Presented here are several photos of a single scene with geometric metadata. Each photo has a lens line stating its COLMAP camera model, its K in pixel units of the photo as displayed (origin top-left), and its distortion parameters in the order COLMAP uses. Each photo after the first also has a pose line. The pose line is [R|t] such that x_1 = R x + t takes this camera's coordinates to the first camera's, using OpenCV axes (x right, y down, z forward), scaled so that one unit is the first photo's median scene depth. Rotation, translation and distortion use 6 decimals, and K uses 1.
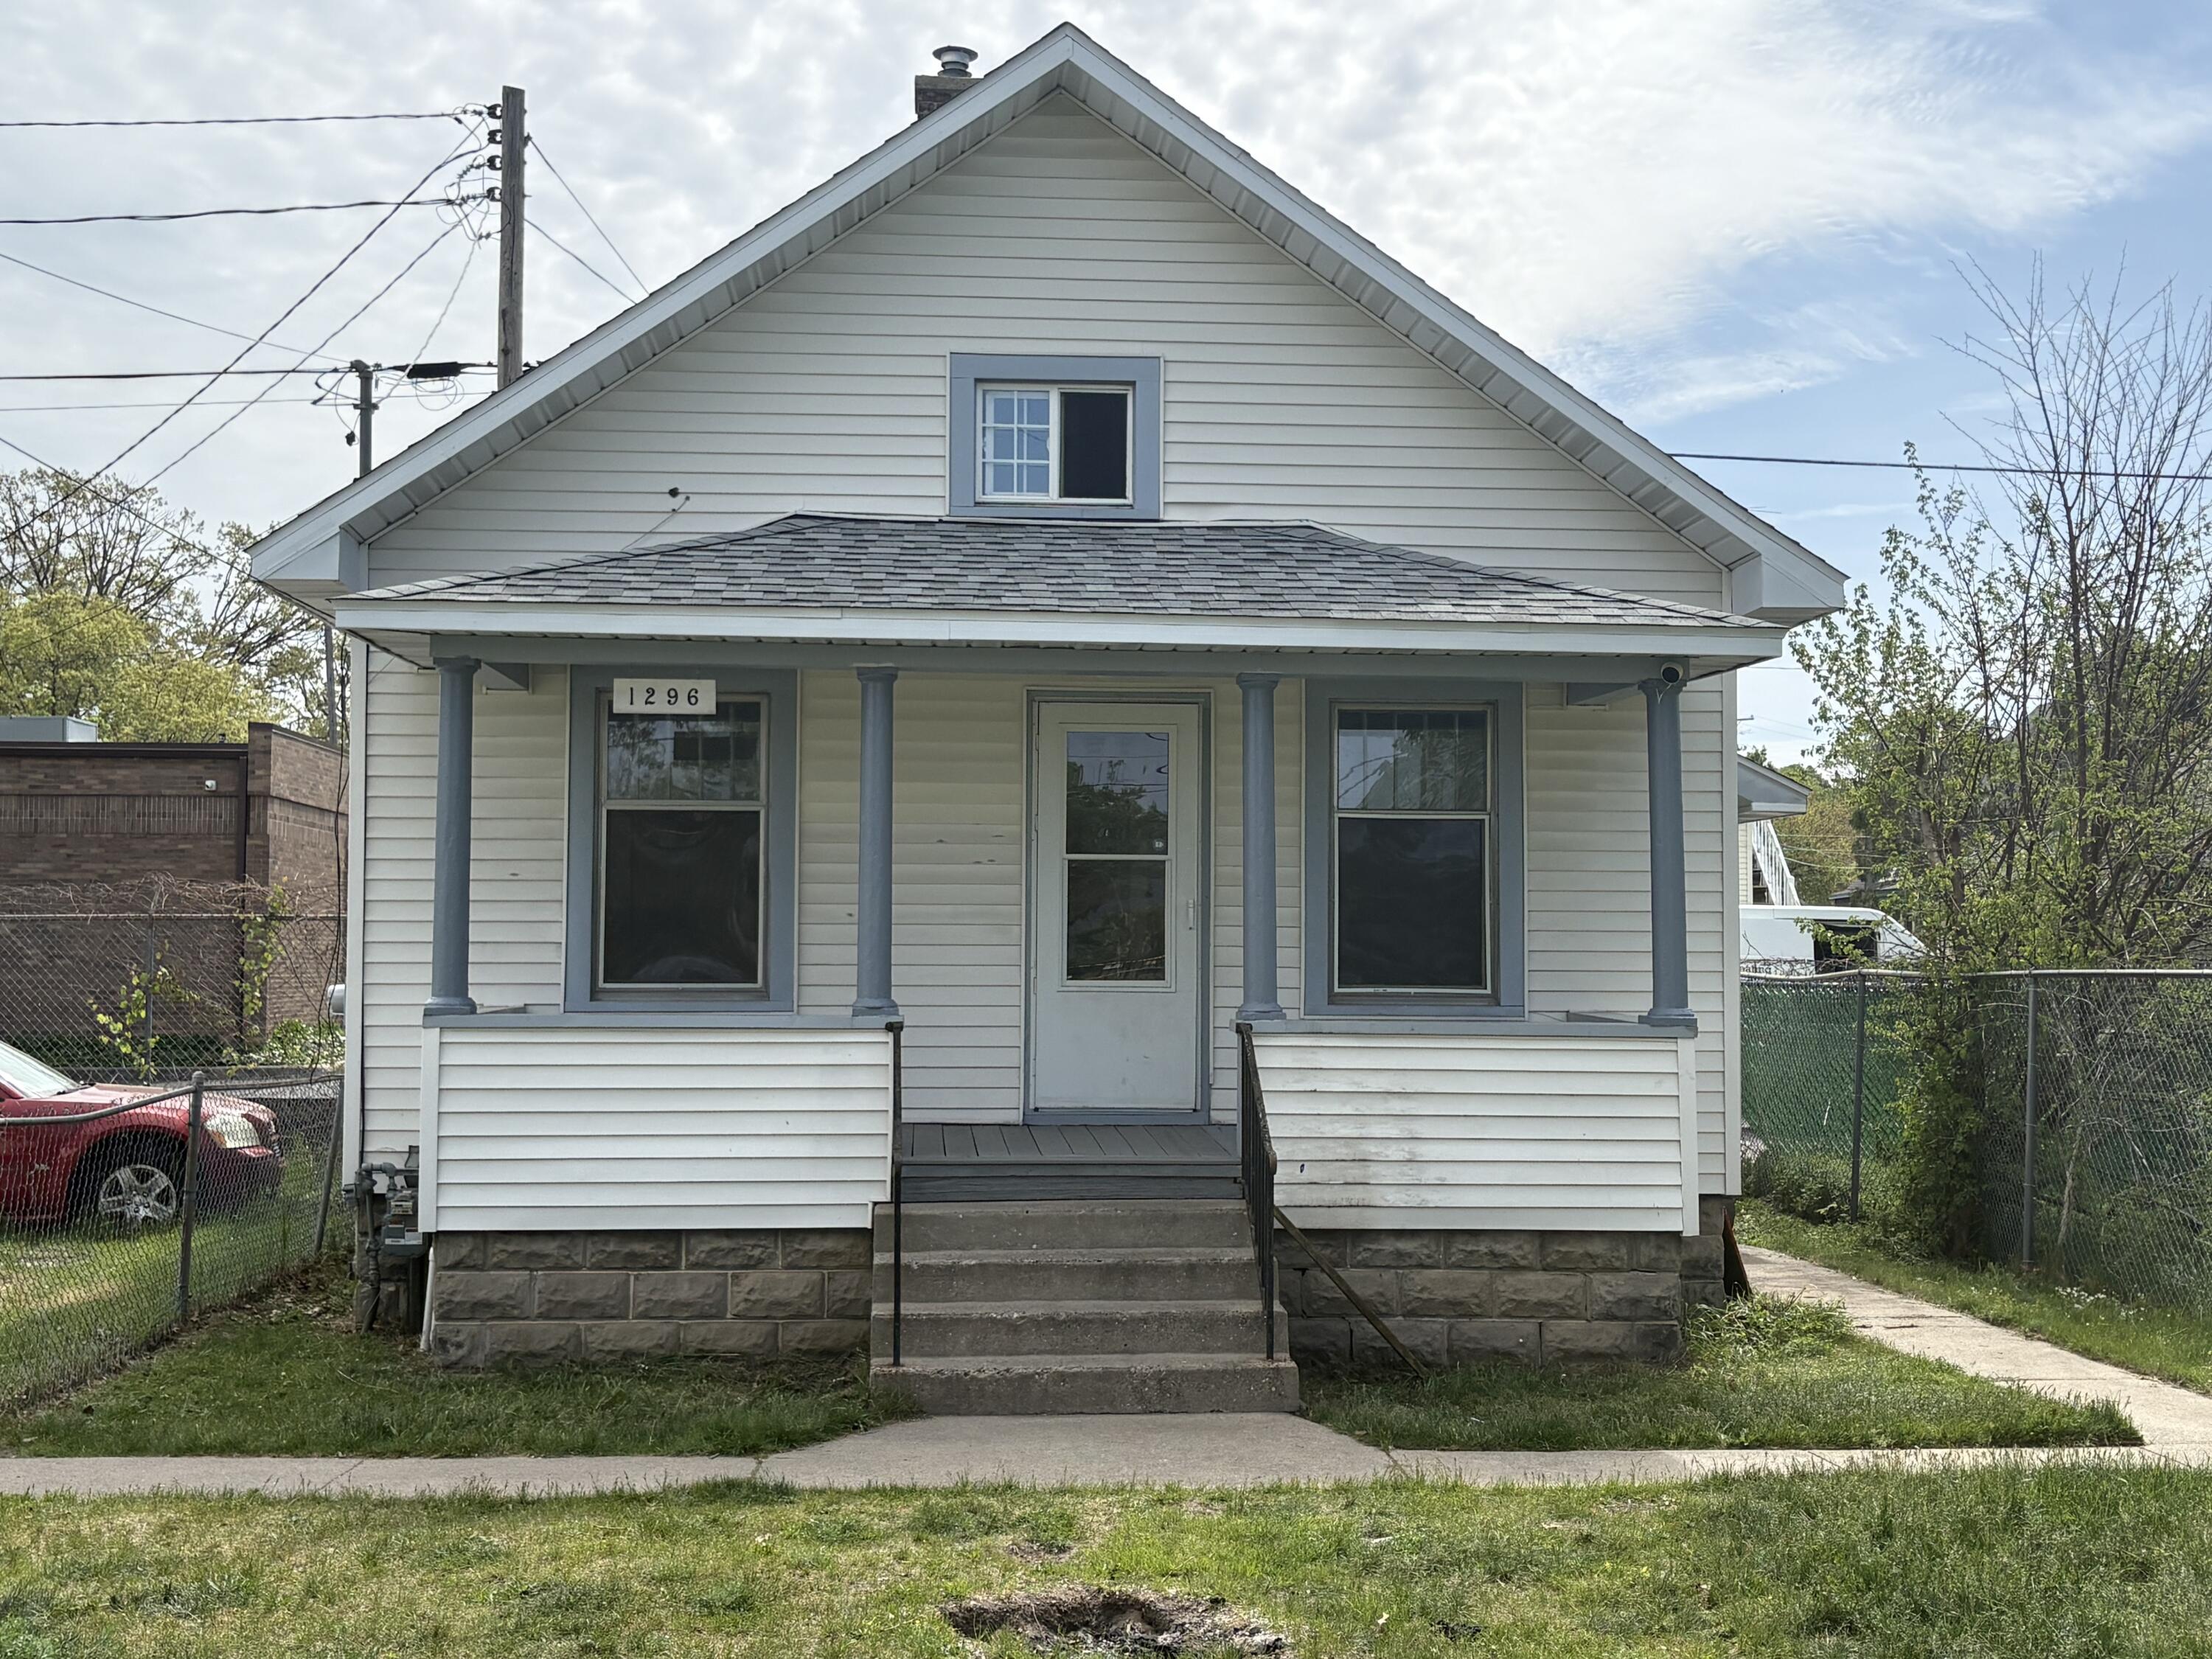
lens RADIAL K [[2703.5, 0, 1109.3], [0, 2703.5, 832.2], [0, 0, 1]] dist [0.229568, 0.000000]
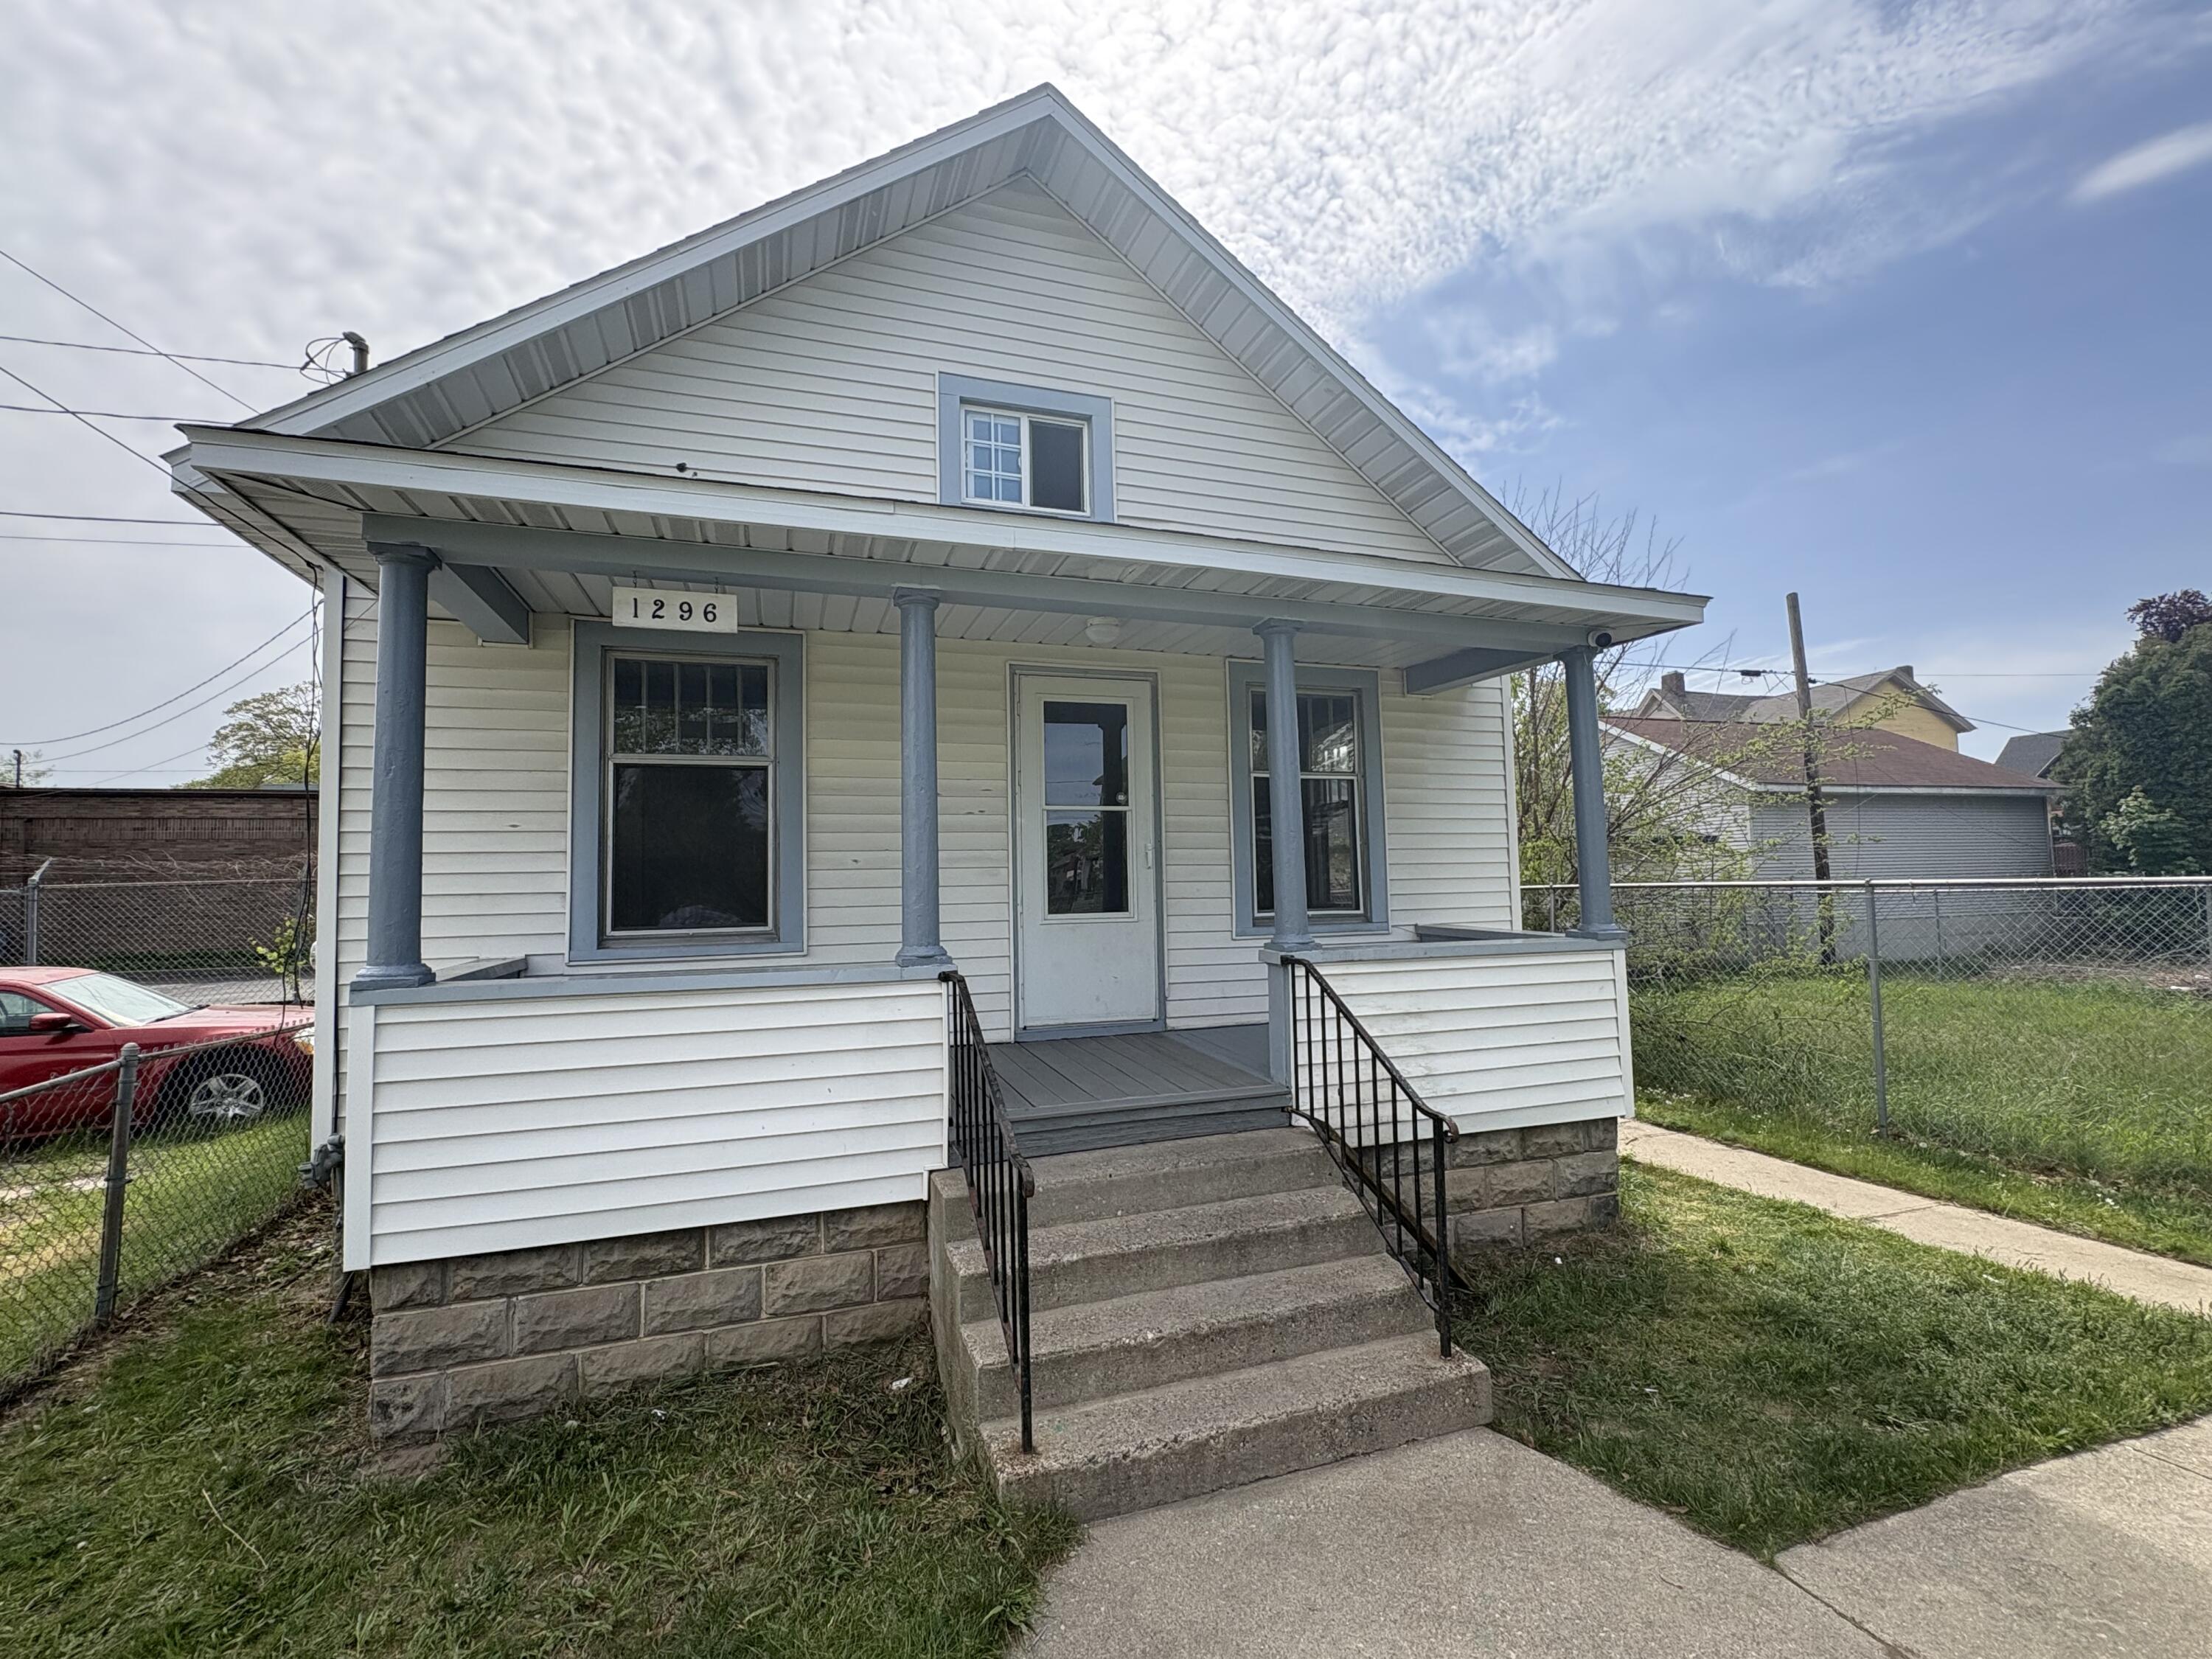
lens RADIAL K [[969.3, 0, 1104.1], [0, 969.3, 830.7], [0, 0, 1]] dist [0.011911, 0.001109]
pose [[0.965101, -0.009320, 0.261712, -0.112985], [0.012814, 0.999850, -0.011648, 0.026686], [-0.261564, 0.014595, 0.965076, 0.662258]]
